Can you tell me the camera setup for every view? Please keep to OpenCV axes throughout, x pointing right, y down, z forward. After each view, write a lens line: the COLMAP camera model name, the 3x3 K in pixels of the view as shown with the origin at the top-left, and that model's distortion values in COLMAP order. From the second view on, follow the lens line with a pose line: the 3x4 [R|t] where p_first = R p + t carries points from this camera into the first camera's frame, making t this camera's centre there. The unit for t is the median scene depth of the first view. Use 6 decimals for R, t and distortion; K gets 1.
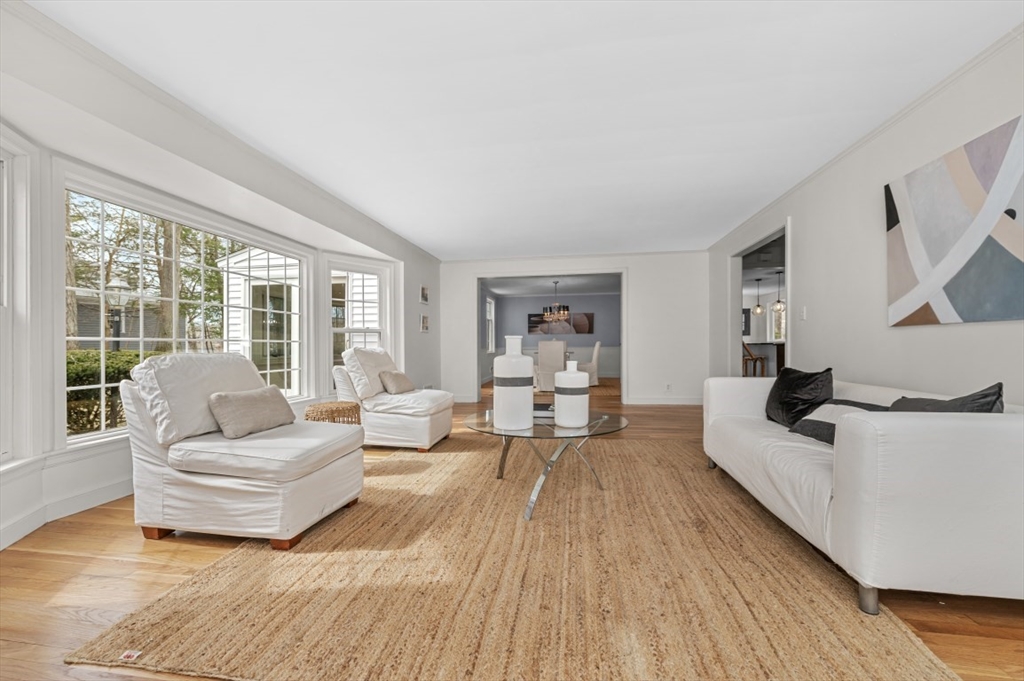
lens RADIAL K [[407.2, 0, 514.1], [0, 407.2, 343.1], [0, 0, 1]] dist [0.006311, 0.000014]
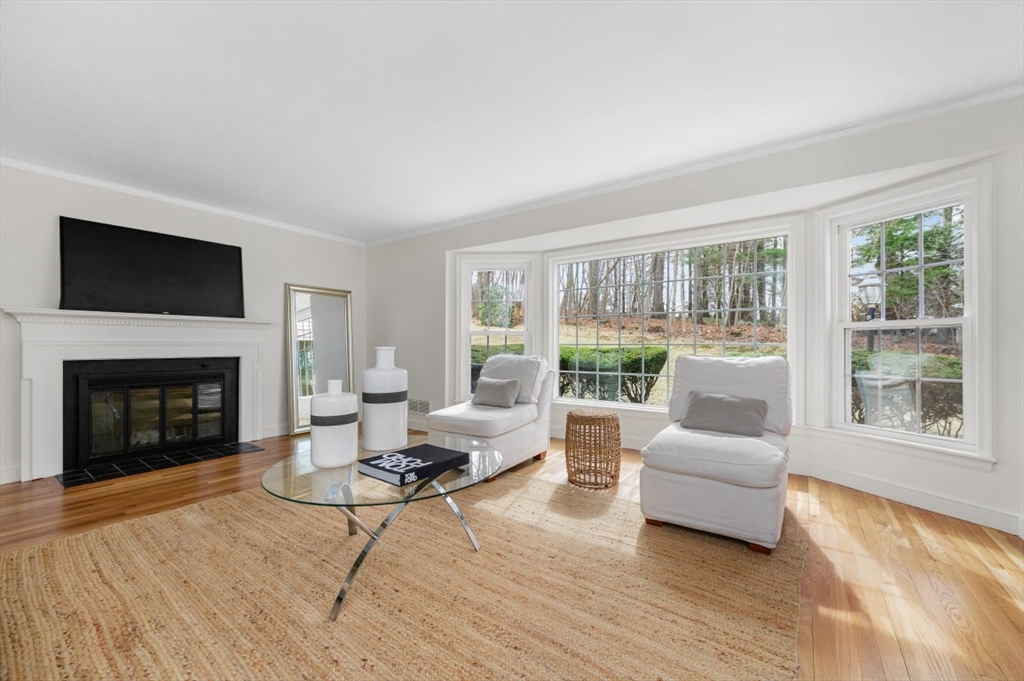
lens RADIAL K [[407.2, 0, 516.4], [0, 407.2, 338.5], [0, 0, 1]] dist [0.006311, 0.000014]
pose [[-0.452151, 0.004502, -0.891930, 0.801738], [0.011212, 0.999937, -0.000637, -0.044497], [0.891871, -0.010289, -0.452173, 1.966797]]
